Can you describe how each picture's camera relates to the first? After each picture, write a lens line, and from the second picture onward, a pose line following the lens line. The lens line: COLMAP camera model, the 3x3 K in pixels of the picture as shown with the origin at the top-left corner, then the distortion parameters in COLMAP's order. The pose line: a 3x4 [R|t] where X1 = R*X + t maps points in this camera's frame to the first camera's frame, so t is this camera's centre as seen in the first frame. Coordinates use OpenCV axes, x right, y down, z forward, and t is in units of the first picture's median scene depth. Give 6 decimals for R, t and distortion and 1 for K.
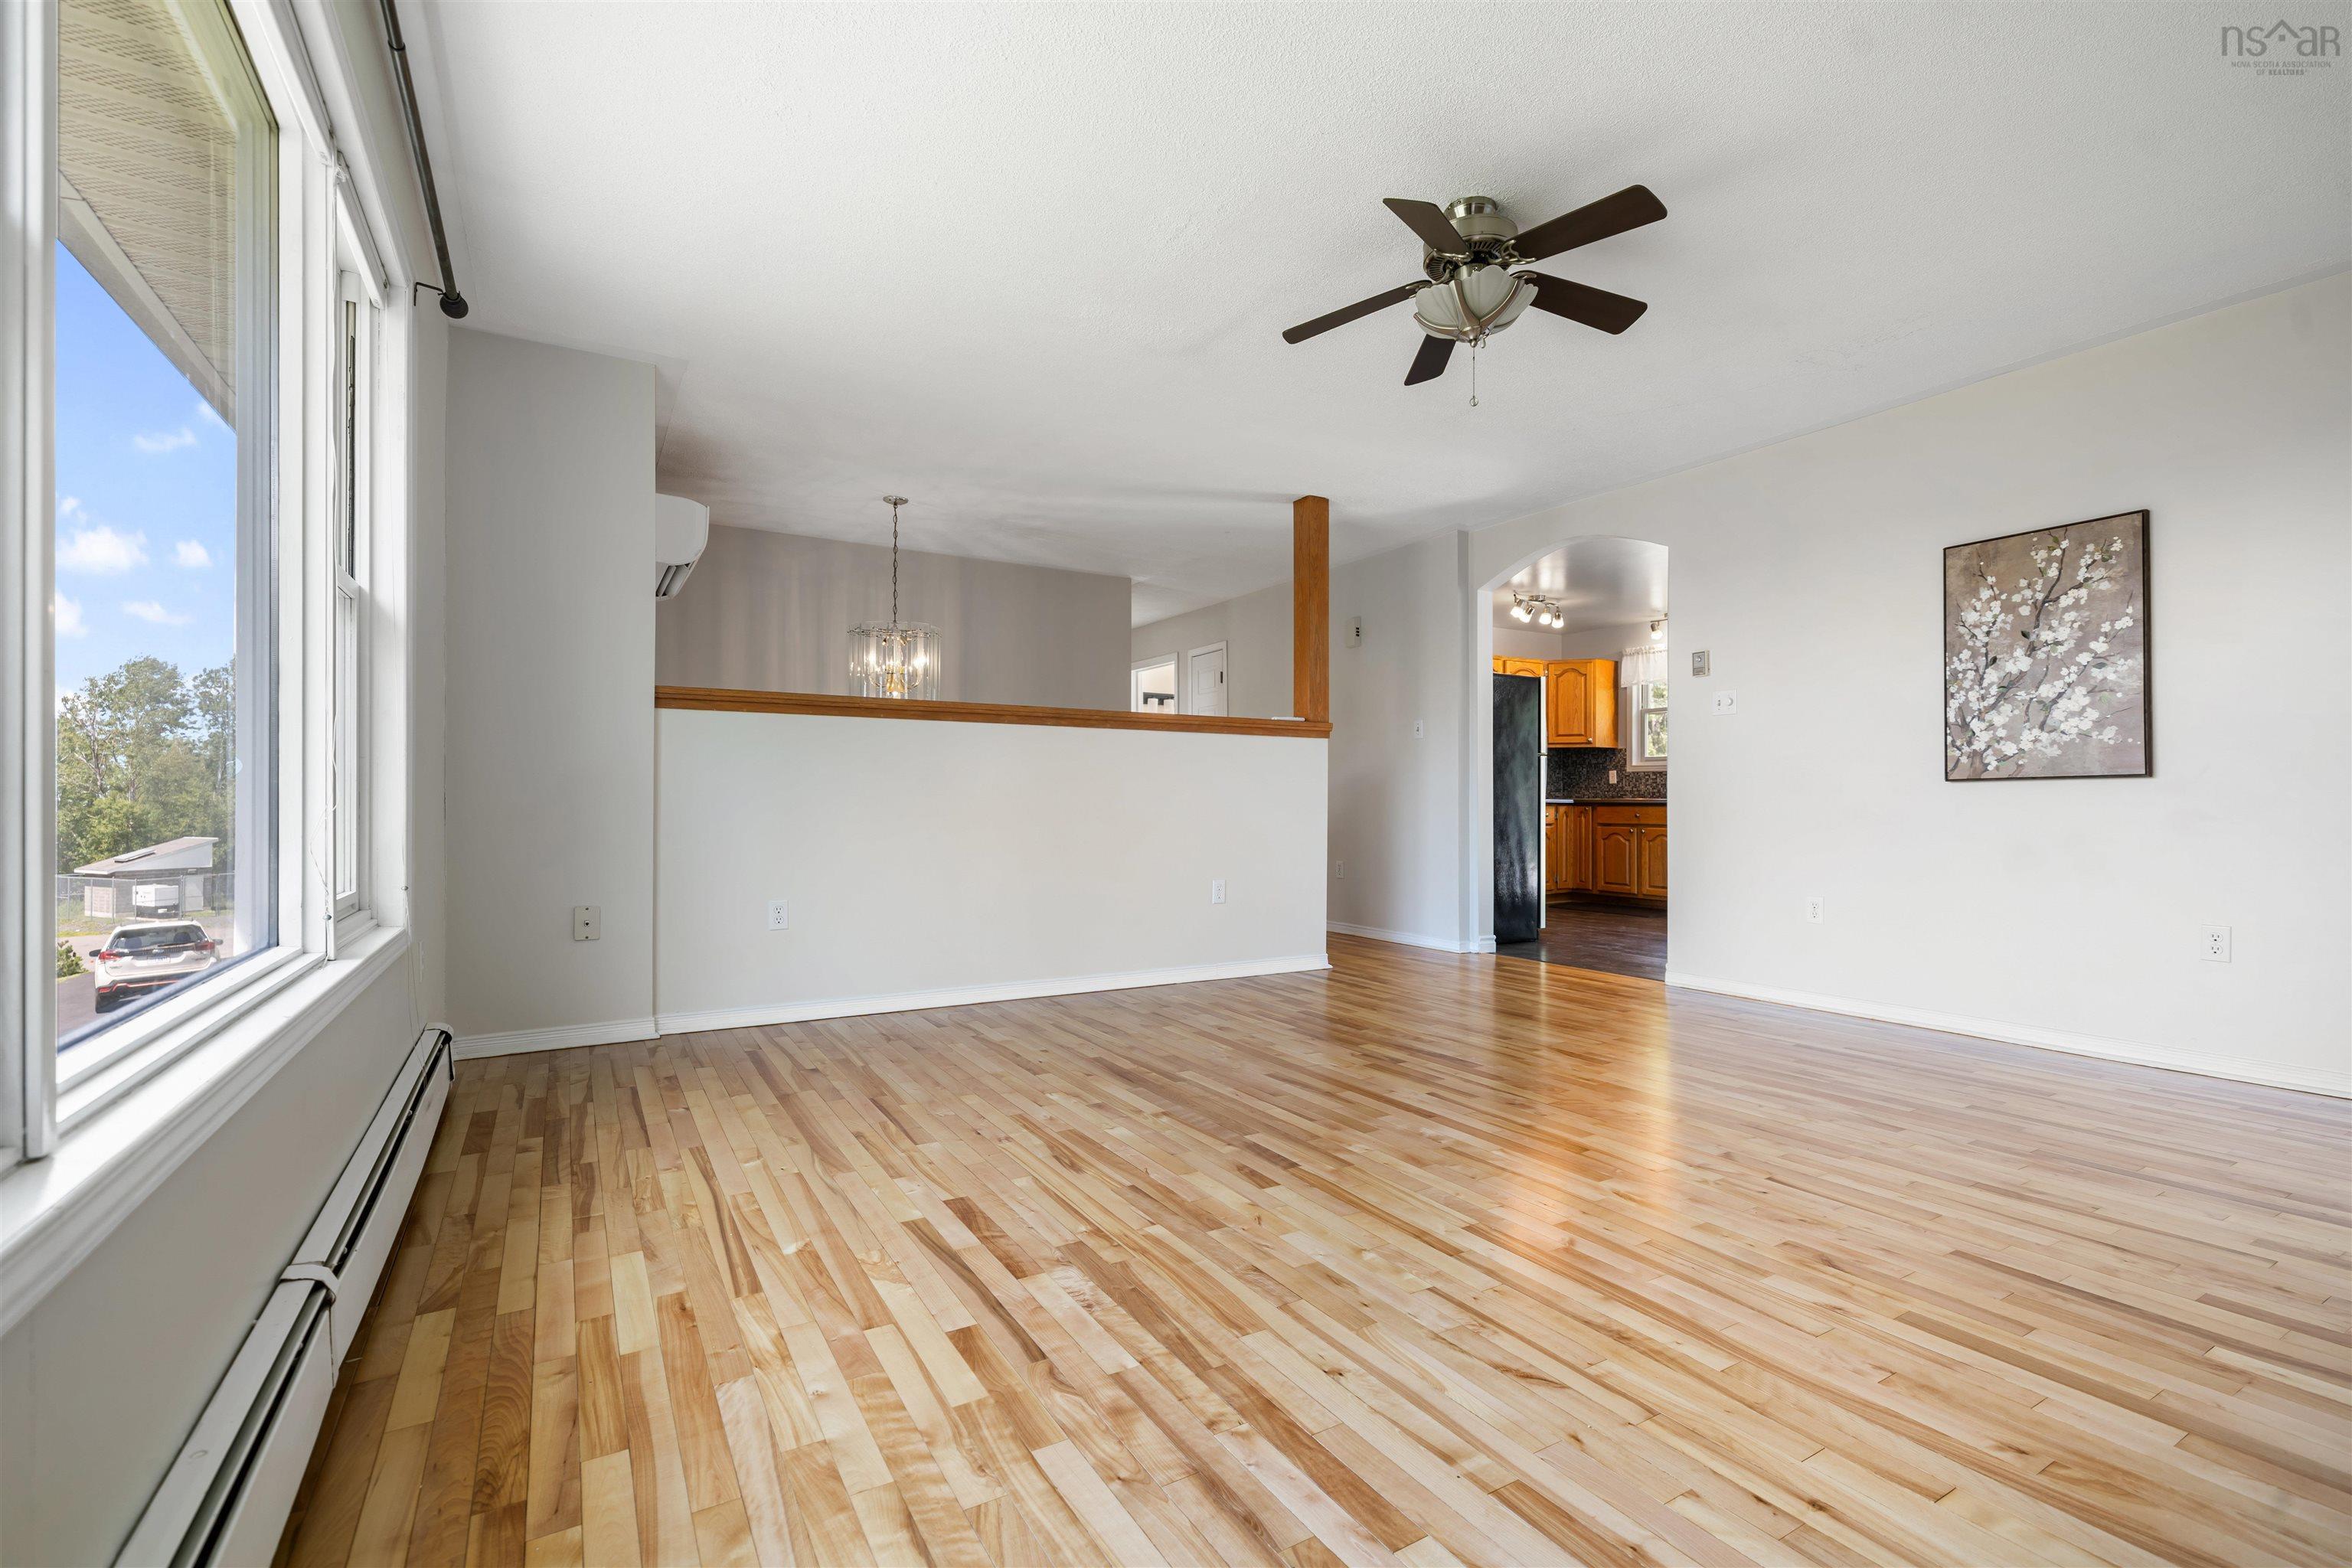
lens RADIAL K [[1035.6, 0, 1172.3], [0, 1035.6, 795.5], [0, 0, 1]] dist [0.001623, 0.000540]
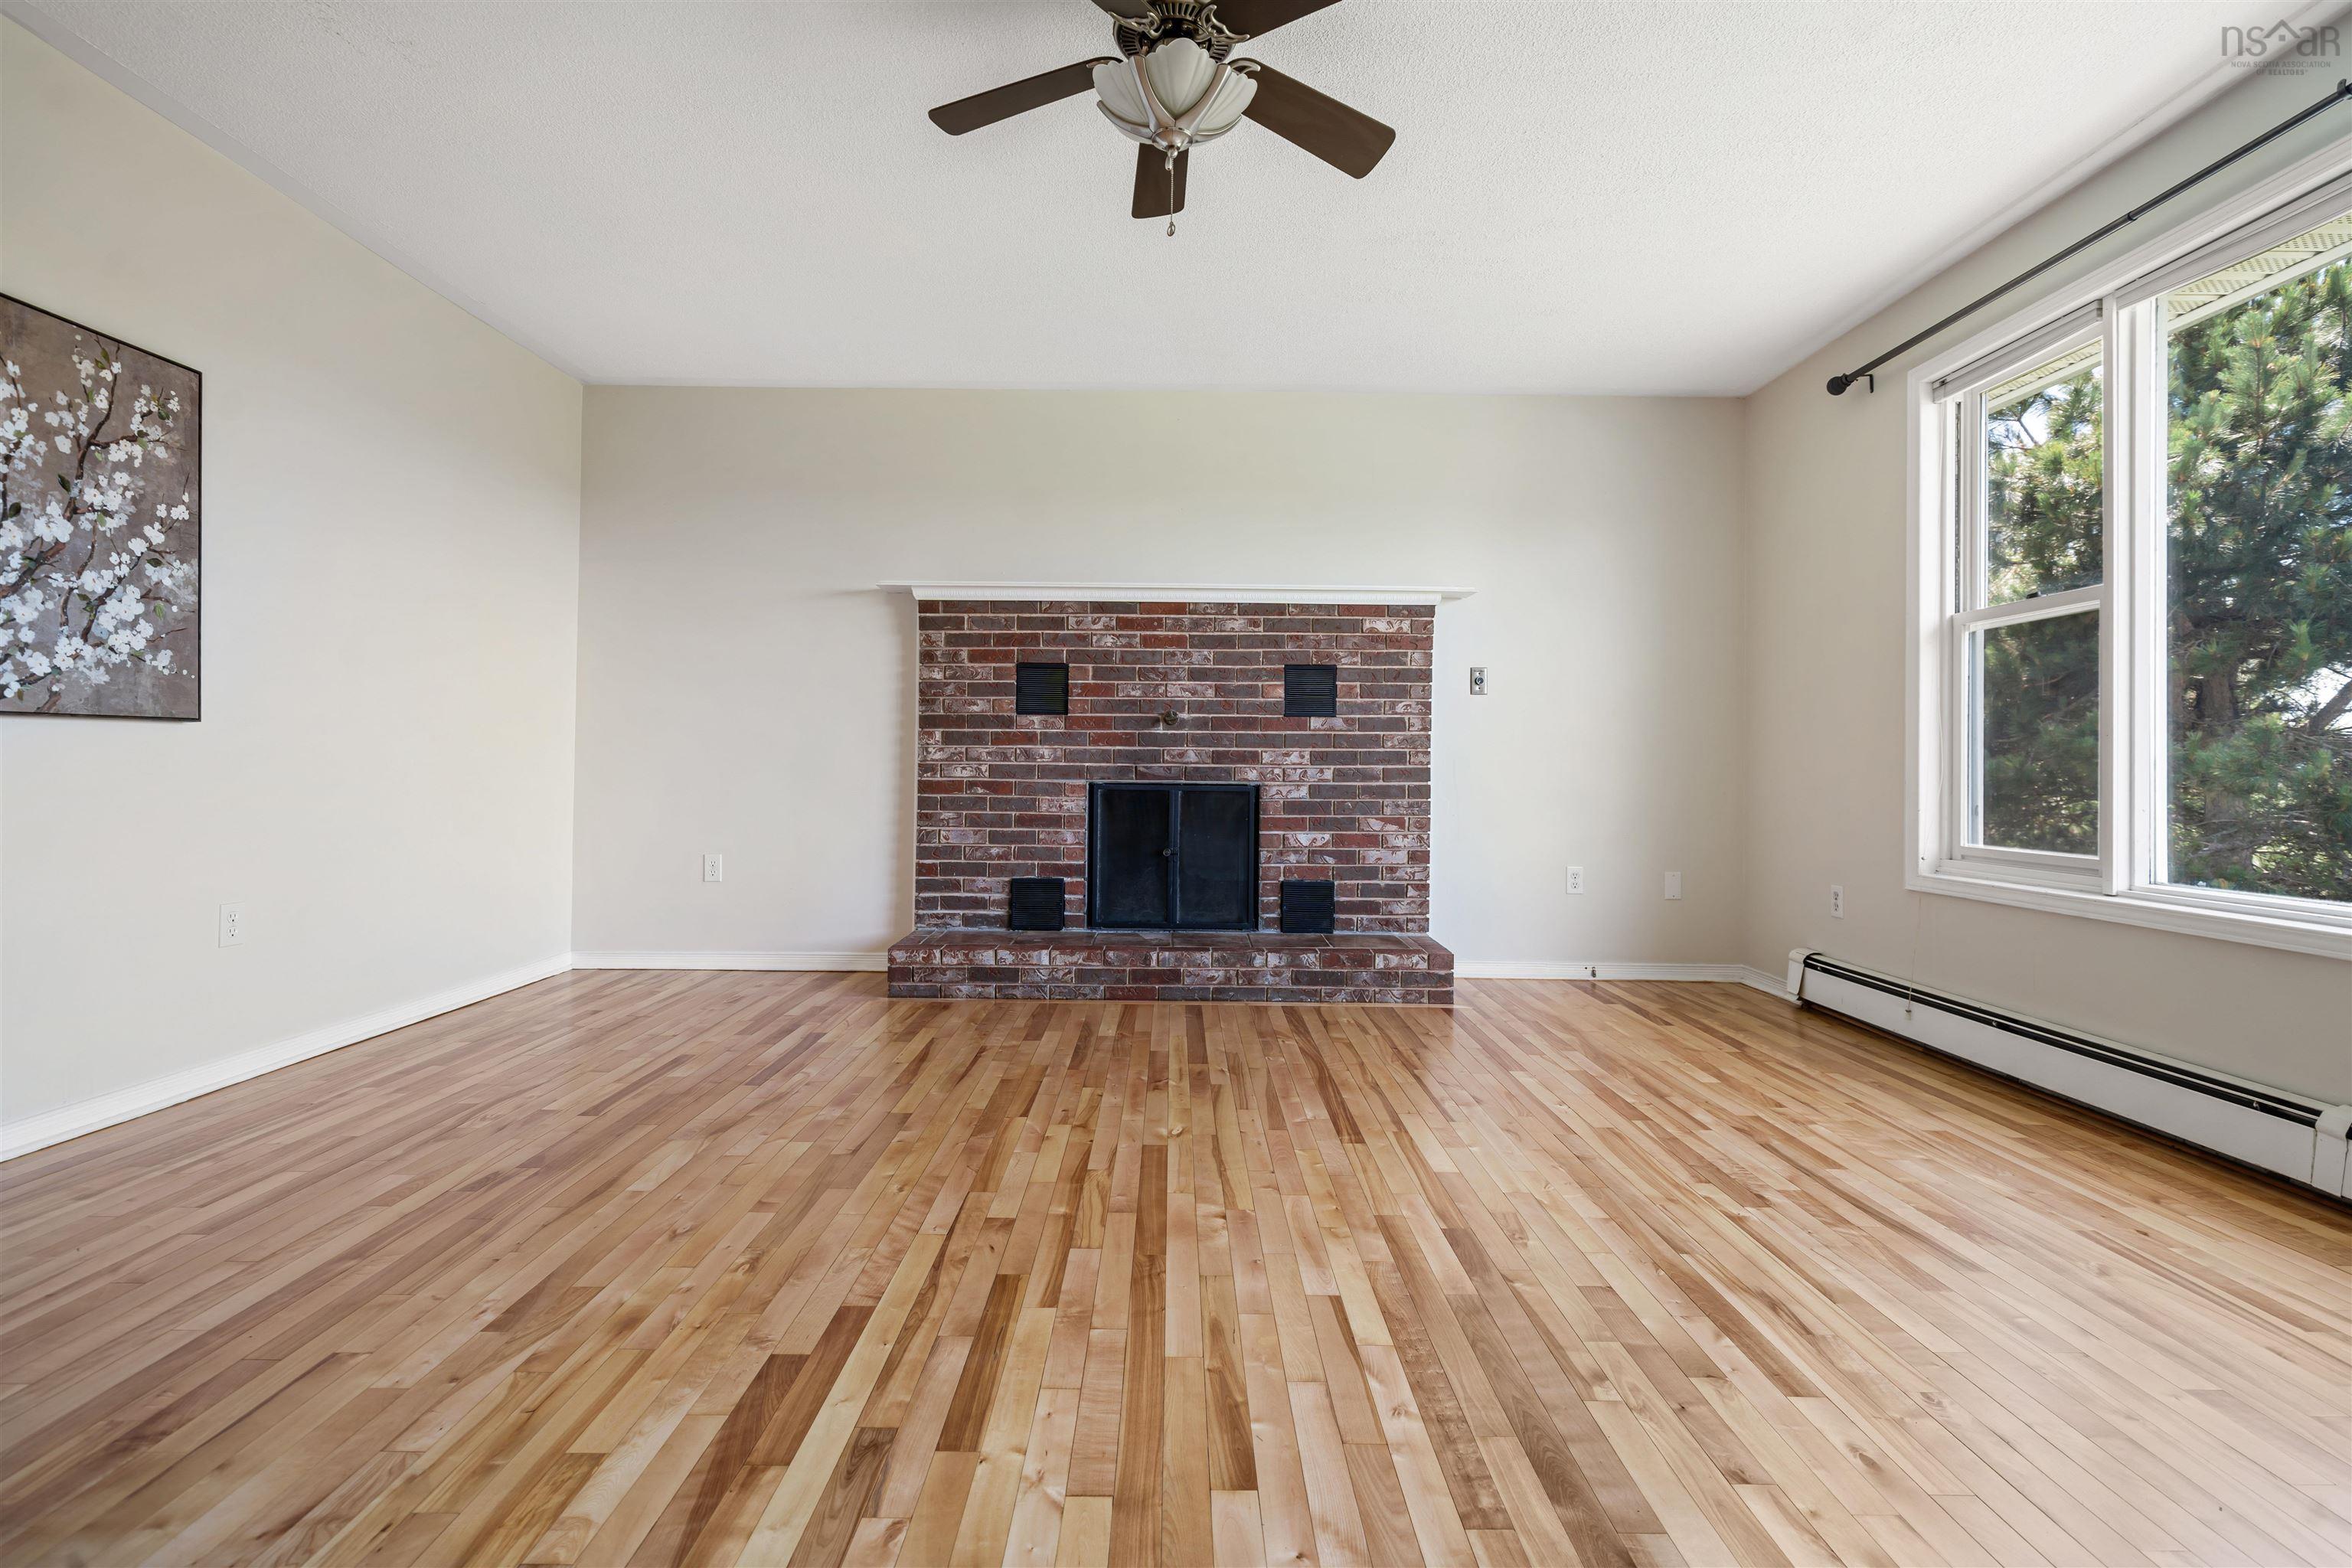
lens RADIAL K [[1044.6, 0, 1171.1], [0, 1044.6, 751.1], [0, 0, 1]] dist [0.000302, 0.000181]
pose [[-0.861771, -0.004422, 0.507278, -0.067359], [-0.017306, 0.999636, -0.020685, 0.006539], [-0.507002, -0.026605, -0.861534, 1.222560]]
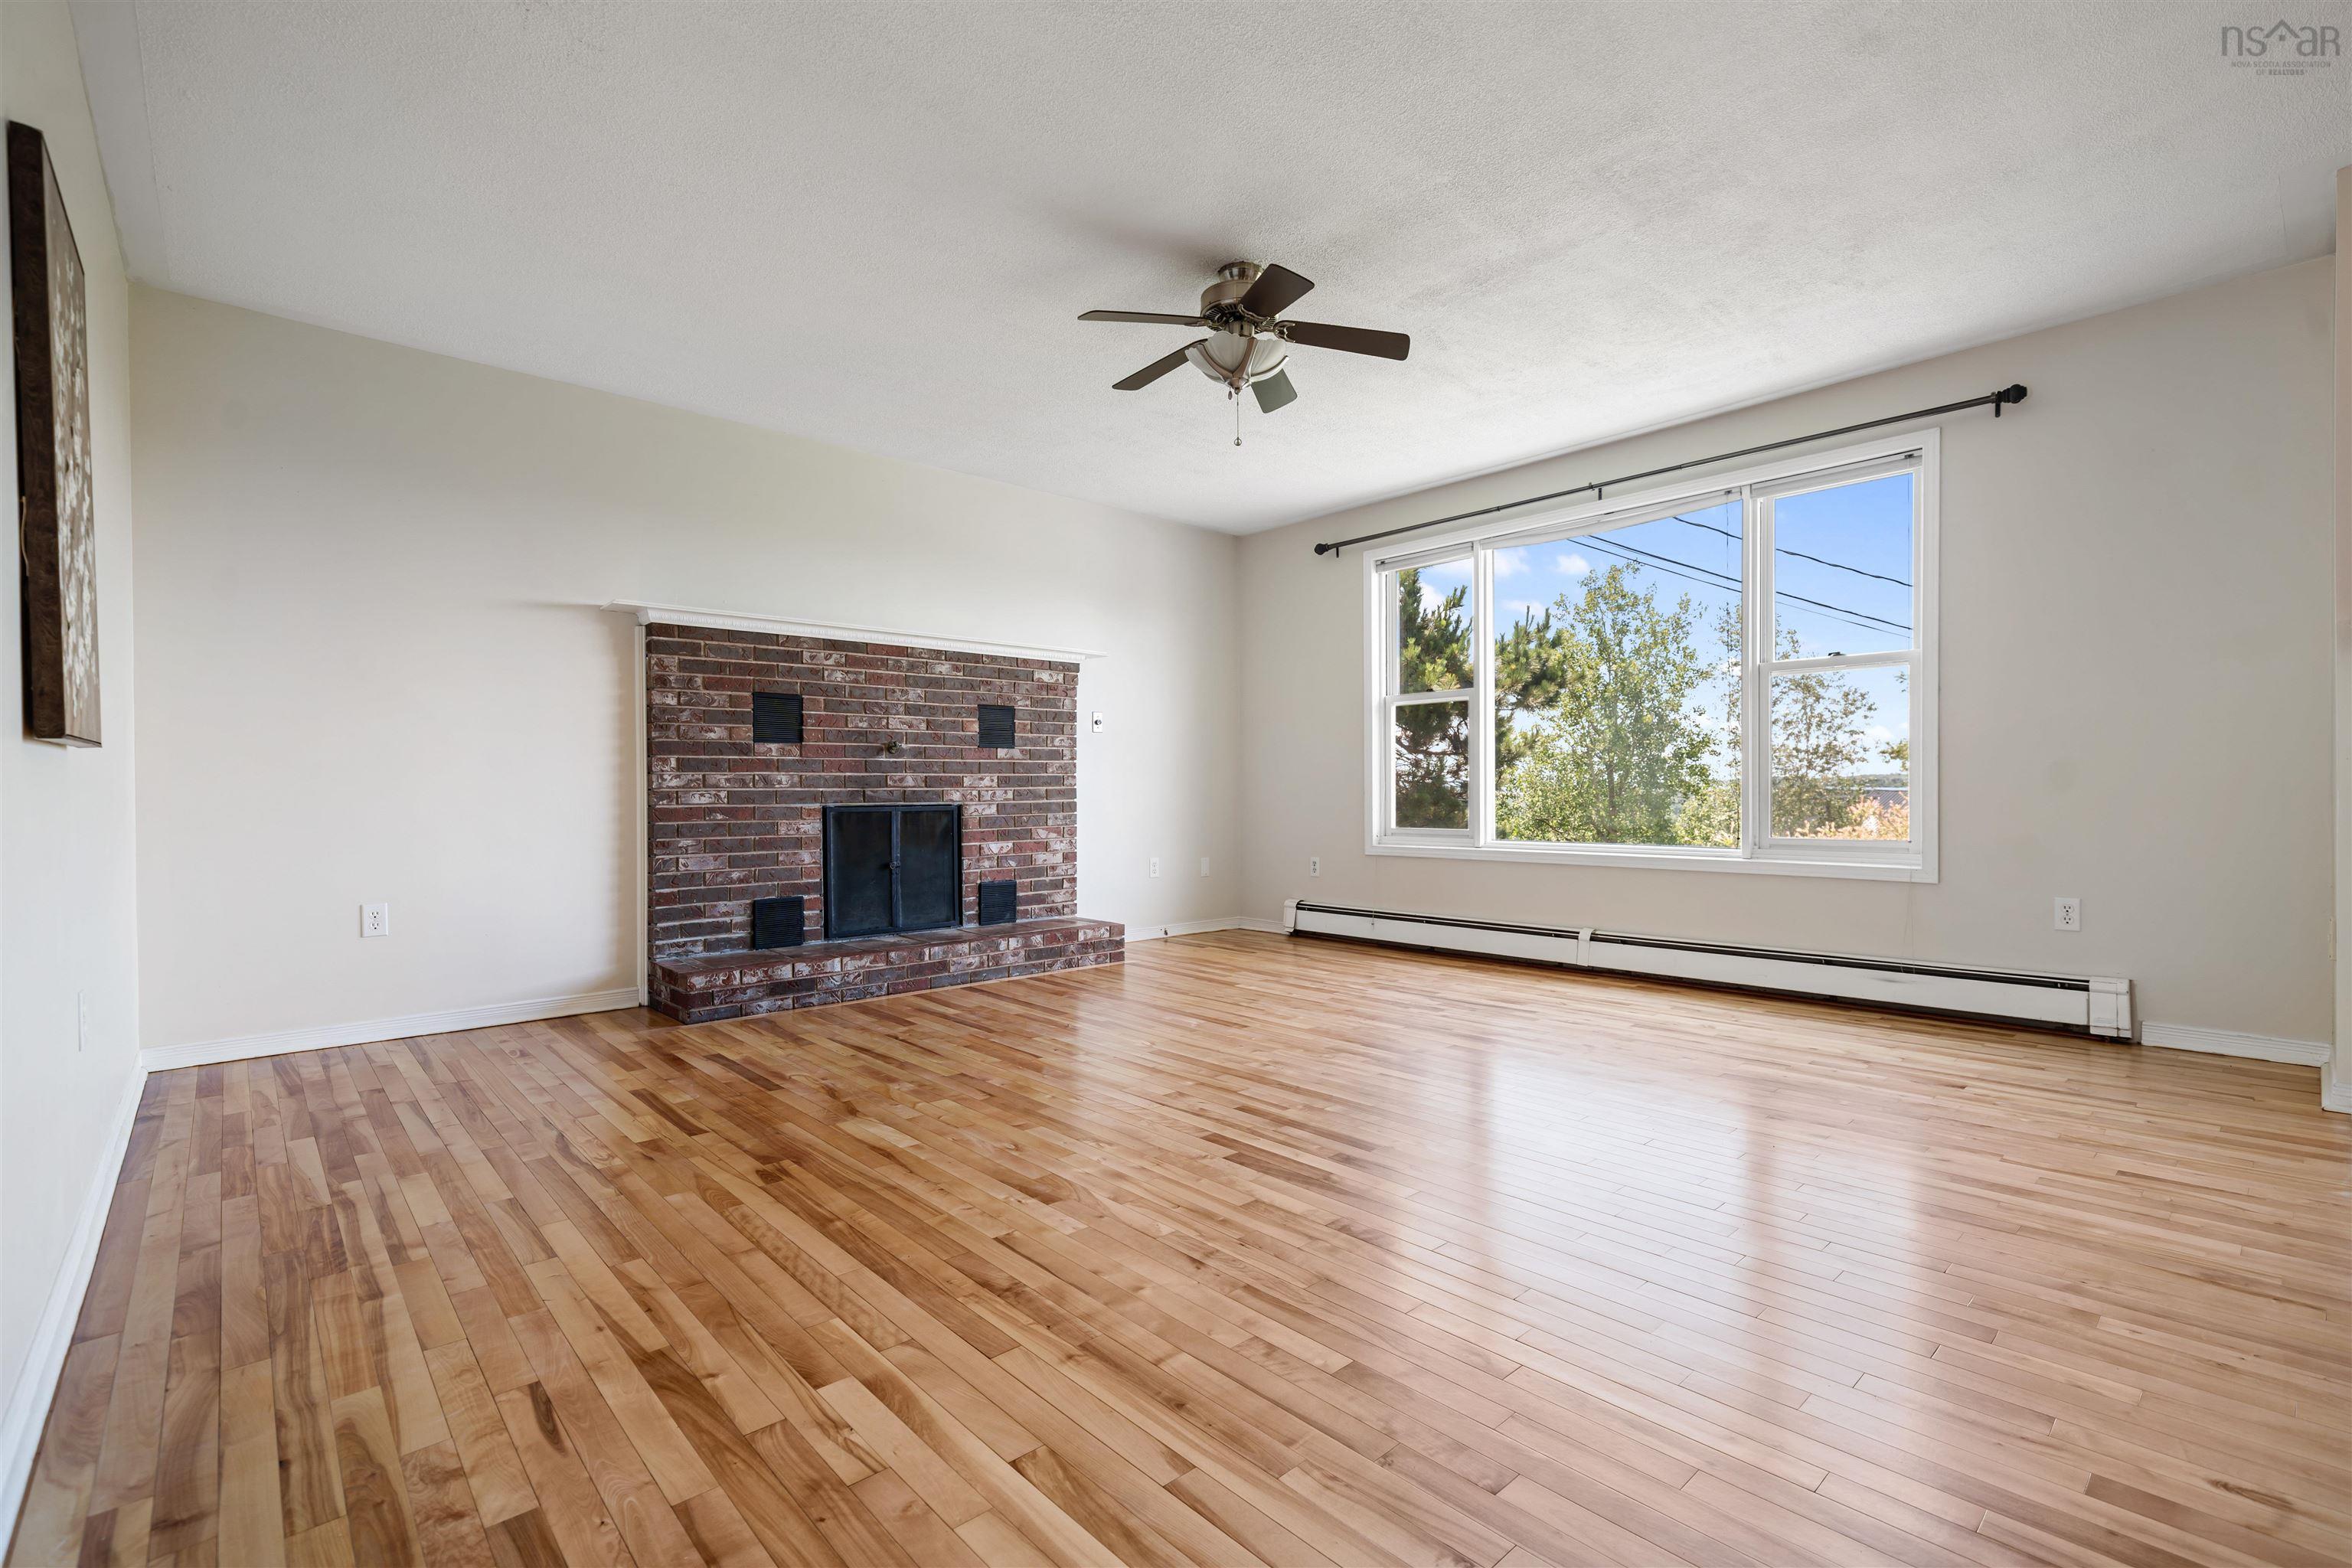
lens RADIAL K [[1035.6, 0, 1172.3], [0, 1035.6, 795.5], [0, 0, 1]] dist [0.001623, 0.000540]
pose [[-0.979492, 0.004084, -0.201440, 0.446039], [0.005003, 0.999979, -0.004056, 0.013515], [0.201419, -0.004981, -0.979493, 1.579250]]
